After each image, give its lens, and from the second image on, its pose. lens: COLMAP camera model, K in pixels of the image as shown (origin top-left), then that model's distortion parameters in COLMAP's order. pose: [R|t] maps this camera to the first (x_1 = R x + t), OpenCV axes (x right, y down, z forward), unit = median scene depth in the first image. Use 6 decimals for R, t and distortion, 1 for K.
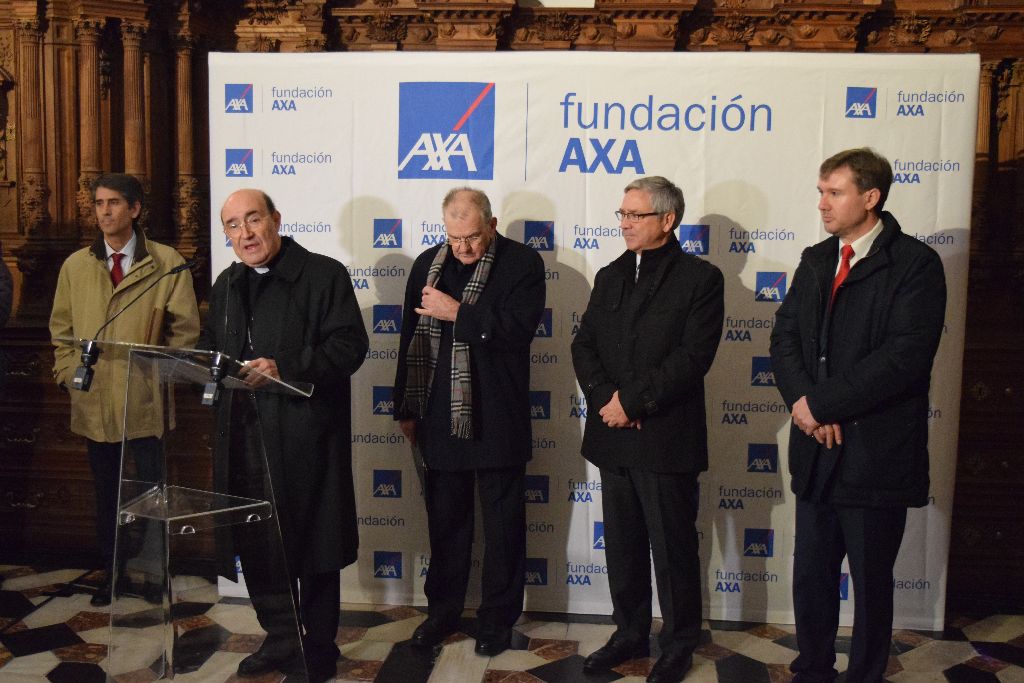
lens RADIAL K [[1159.5, 0, 510.1], [0, 1159.5, 343.4], [0, 0, 1]] dist [-0.069070, 0.000000]
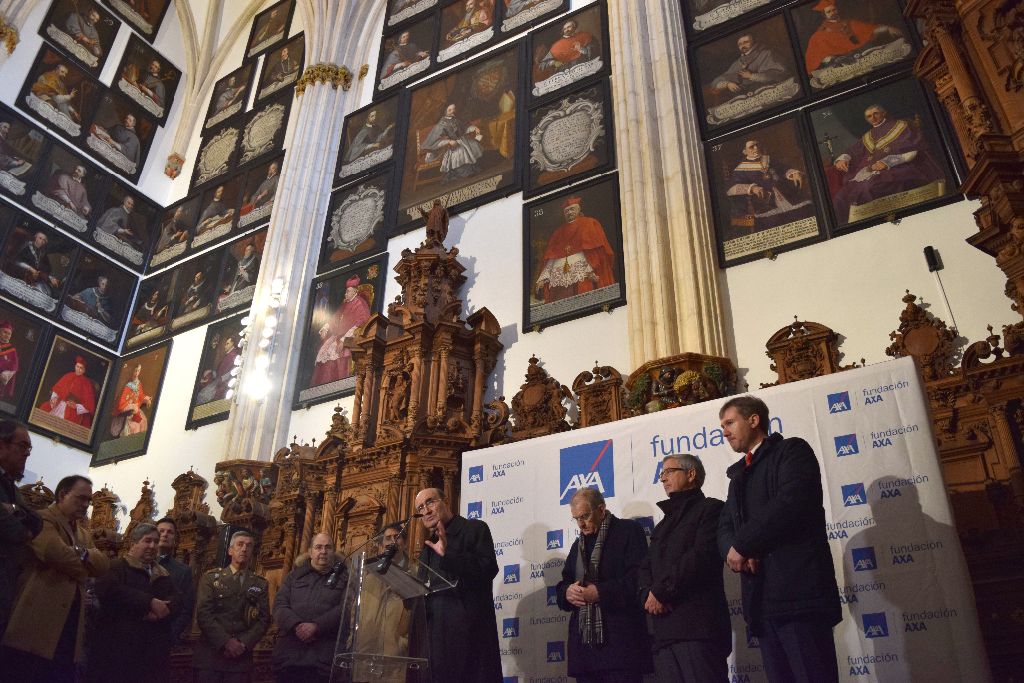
lens RADIAL K [[802.9, 0, 511.0], [0, 802.9, 335.4], [0, 0, 1]] dist [-0.098949, 0.019728]
pose [[0.910213, -0.203789, -0.360529, 0.287070], [-0.049223, 0.811144, -0.582772, 0.314118], [0.411204, 0.548193, 0.728283, 0.035203]]
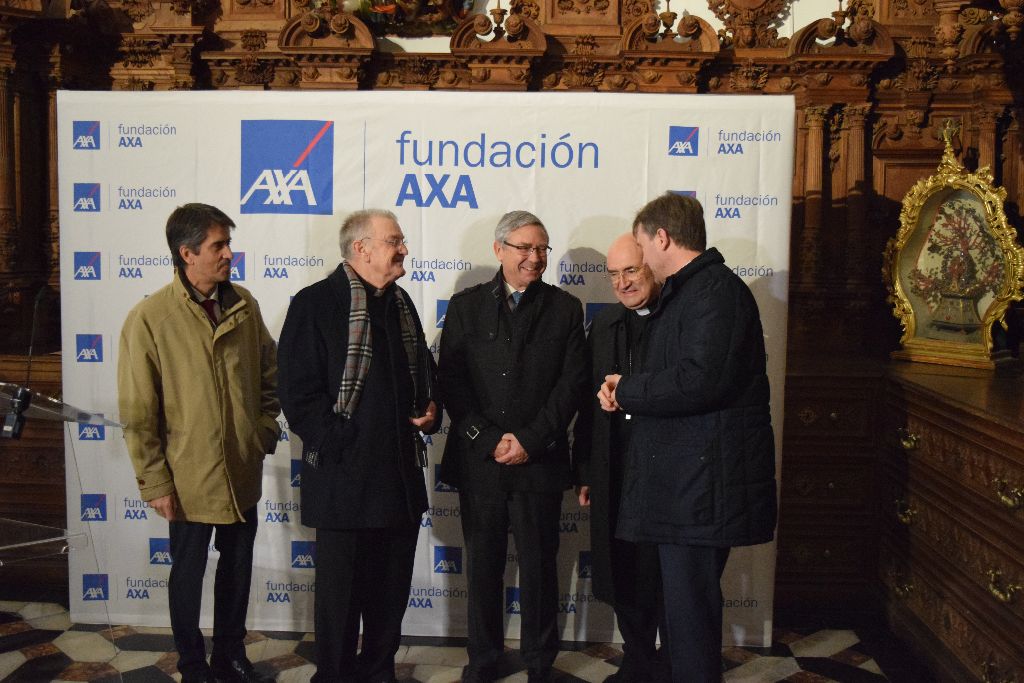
lens RADIAL K [[1066.1, 0, 511.8], [0, 1066.1, 341.4], [0, 0, 1]] dist [-0.079074, 0.000000]
pose [[0.997852, -0.003333, 0.065427, 0.080963], [0.005168, 0.999597, -0.027897, -0.001240], [-0.065308, 0.028175, 0.997467, 0.049427]]
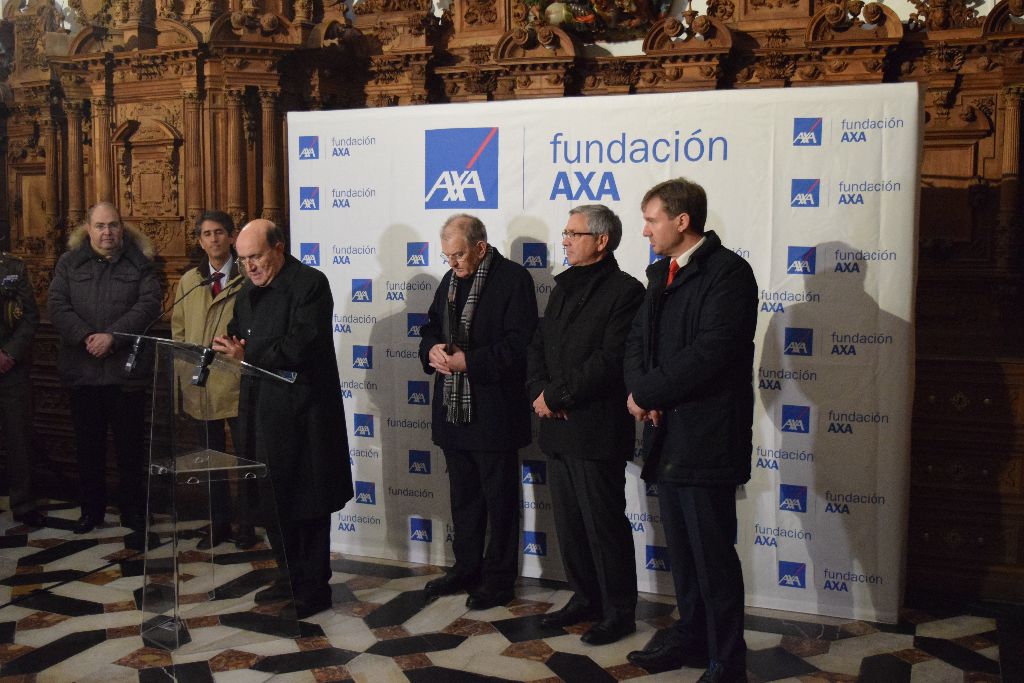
lens RADIAL K [[1066.1, 0, 499.1], [0, 1066.1, 342.8], [0, 0, 1]] dist [-0.079074, 0.000000]
pose [[0.958147, 0.015935, -0.285834, 0.295843], [-0.020462, 0.999708, -0.012860, 0.010009], [0.285546, 0.018170, 0.958193, -0.041579]]
